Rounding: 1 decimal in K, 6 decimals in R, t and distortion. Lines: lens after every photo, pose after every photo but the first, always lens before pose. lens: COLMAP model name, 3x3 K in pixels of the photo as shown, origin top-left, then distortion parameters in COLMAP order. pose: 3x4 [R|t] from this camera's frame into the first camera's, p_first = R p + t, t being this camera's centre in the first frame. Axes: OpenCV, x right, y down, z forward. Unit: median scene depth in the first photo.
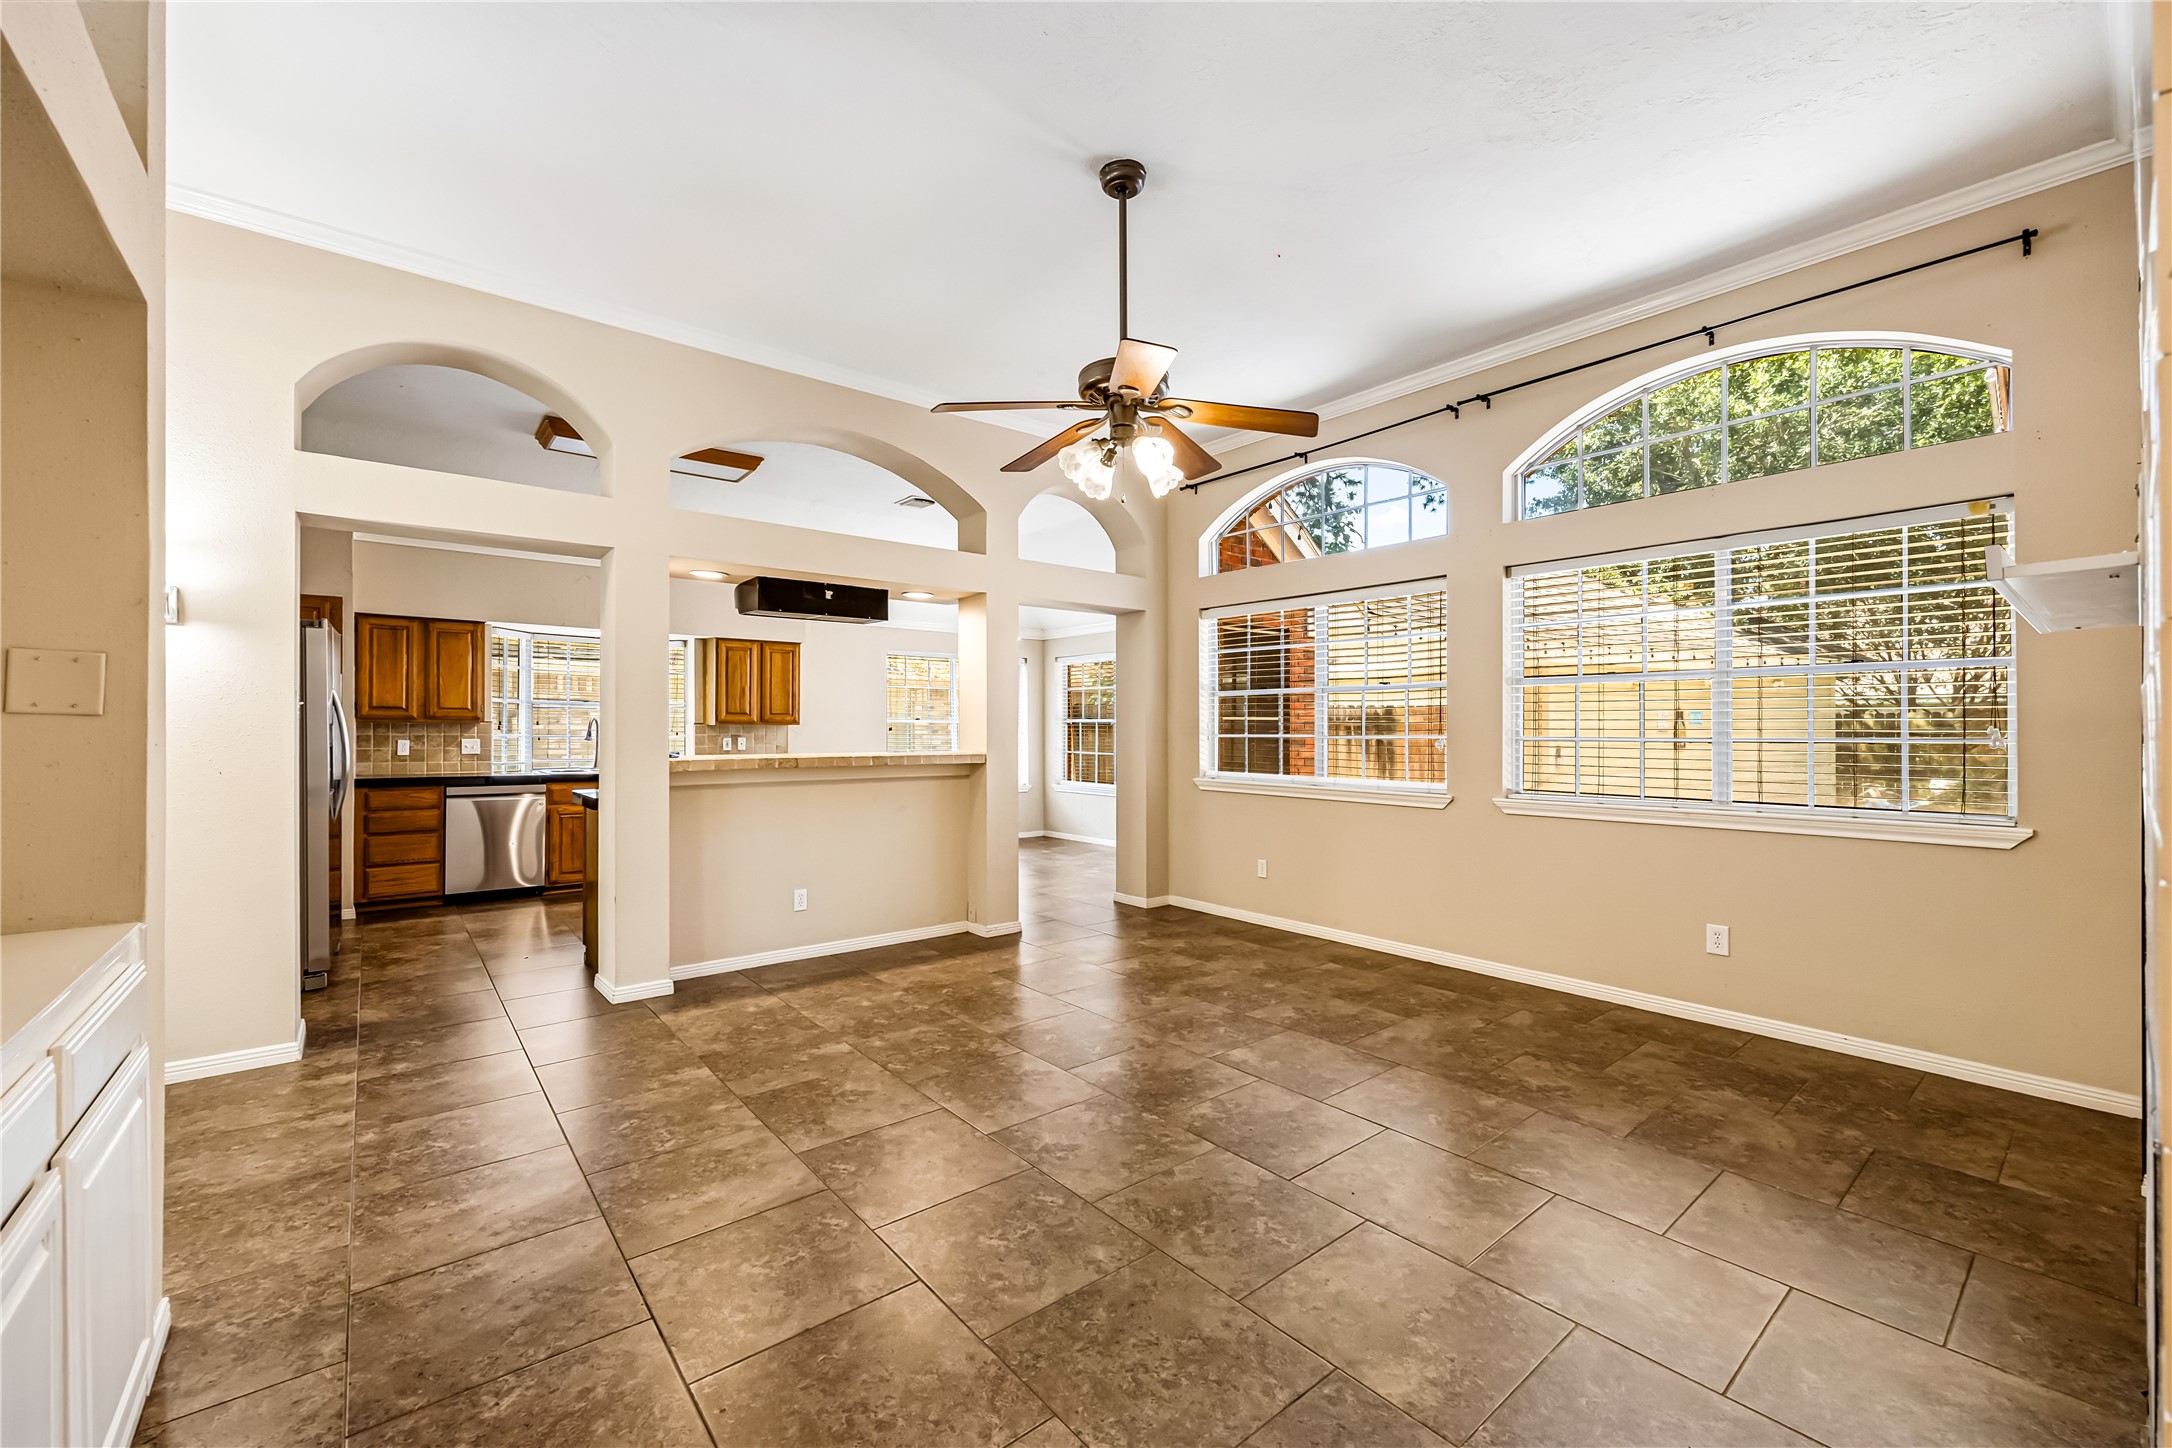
lens RADIAL K [[863.0, 0, 1079.9], [0, 863.0, 725.7], [0, 0, 1]] dist [-0.011148, 0.000778]
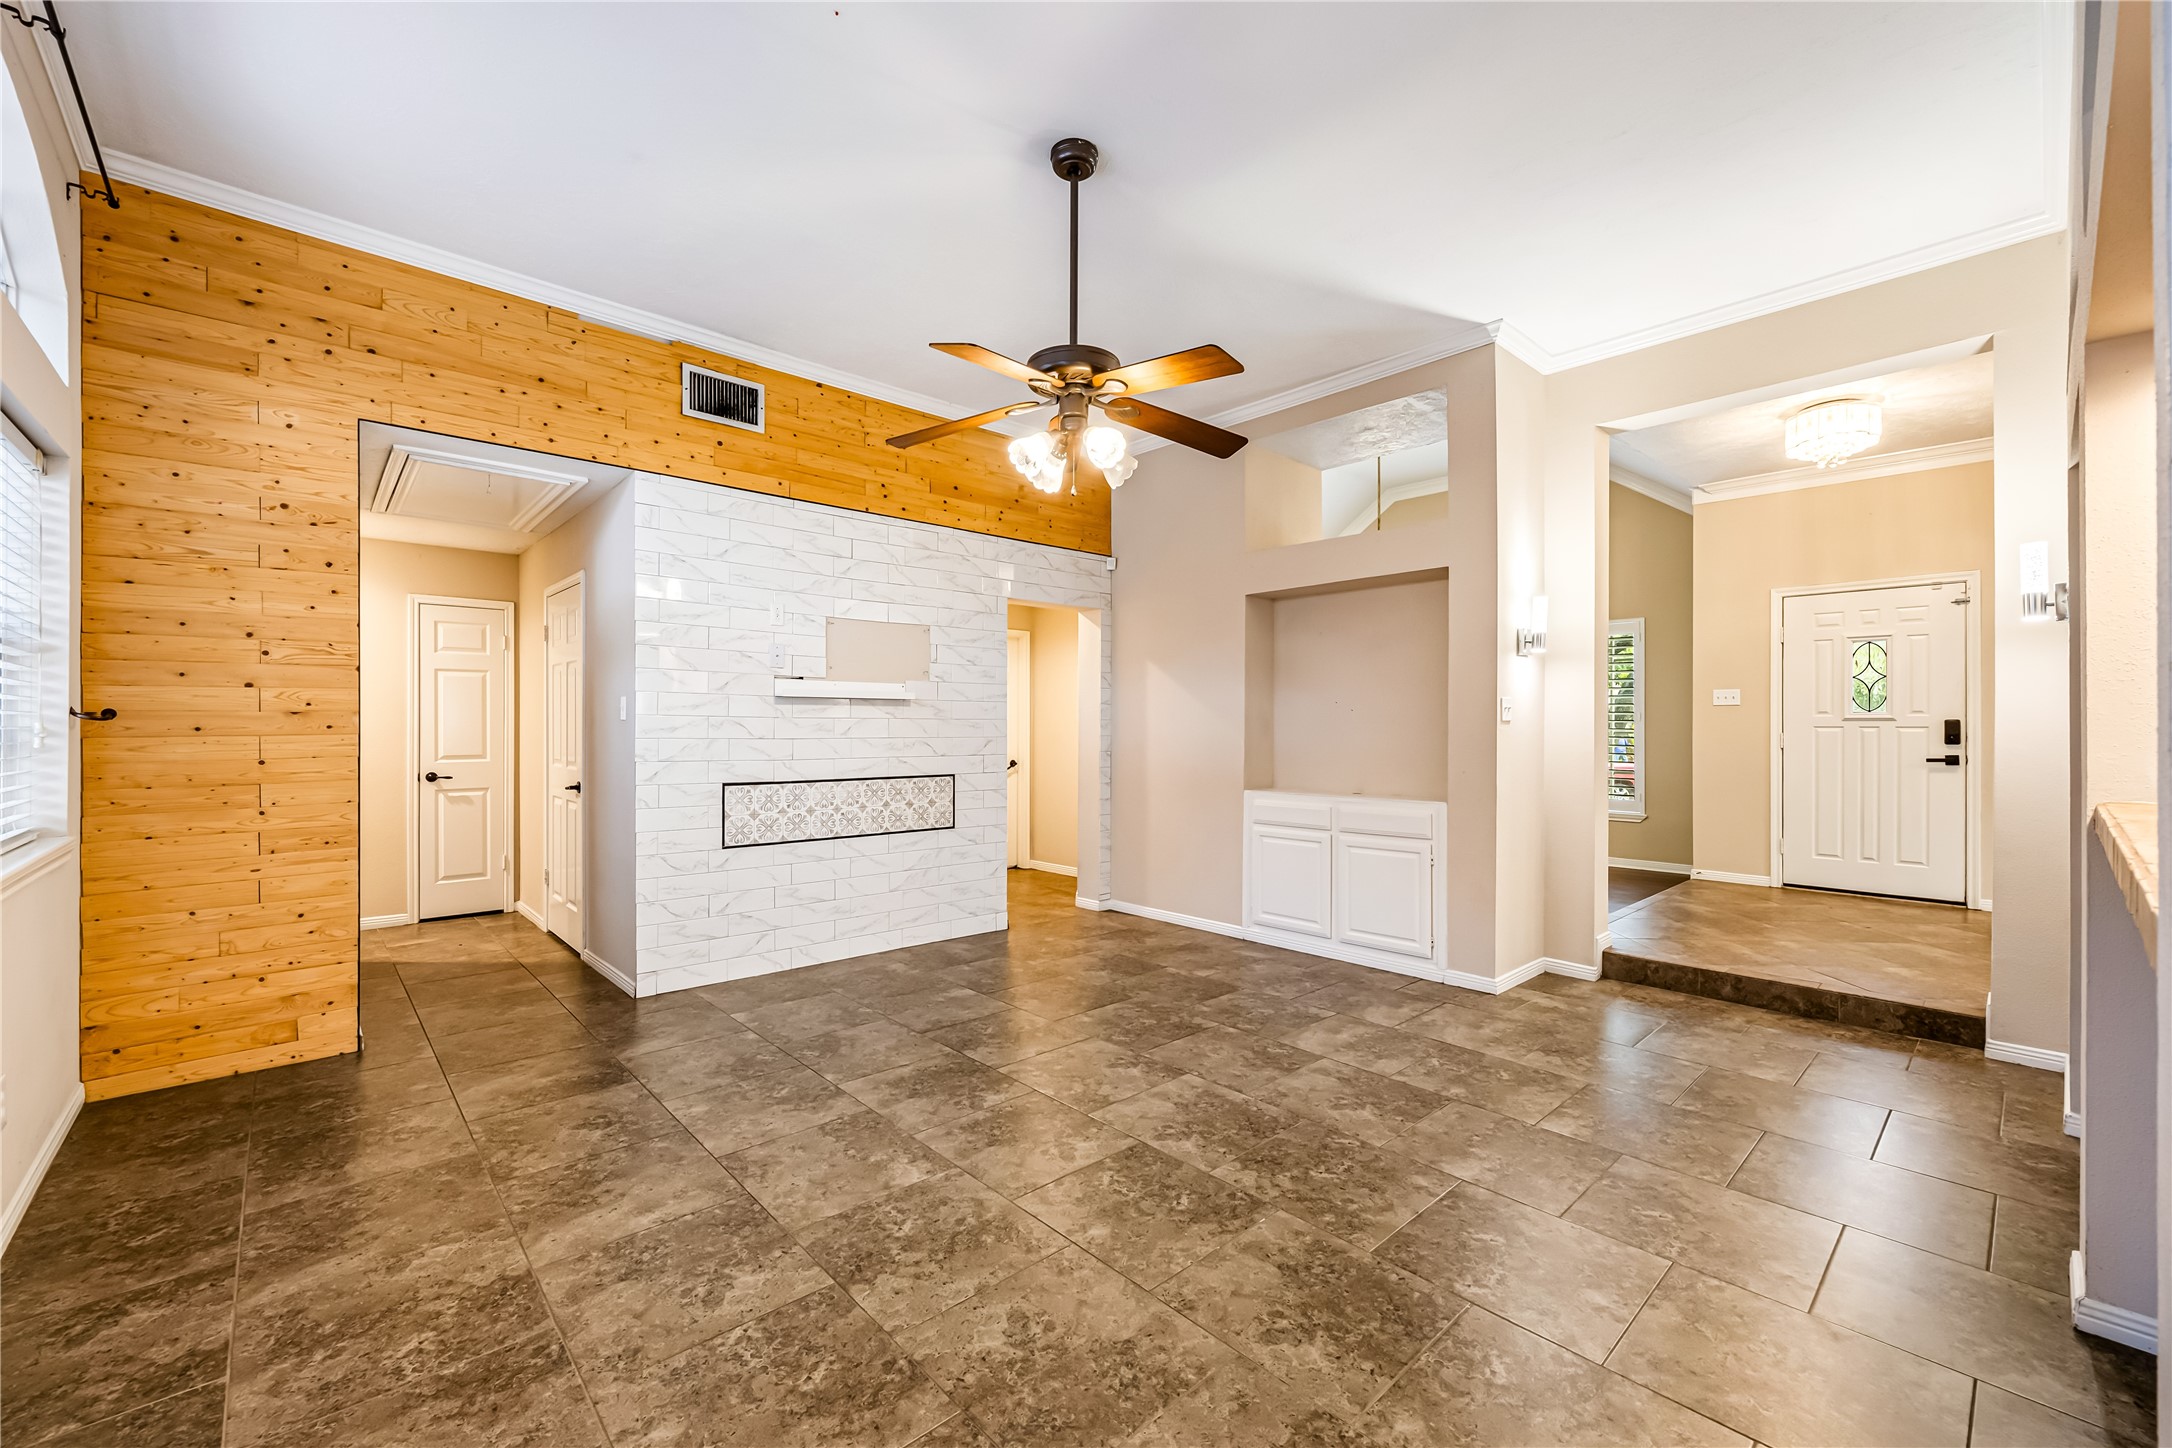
lens RADIAL K [[863.0, 0, 1079.9], [0, 863.0, 725.7], [0, 0, 1]] dist [-0.011148, 0.000778]
pose [[-0.998599, -0.004561, -0.052727, 0.089145], [-0.004314, 0.999979, -0.004797, 0.005078], [0.052747, -0.004562, -0.998597, 1.864626]]
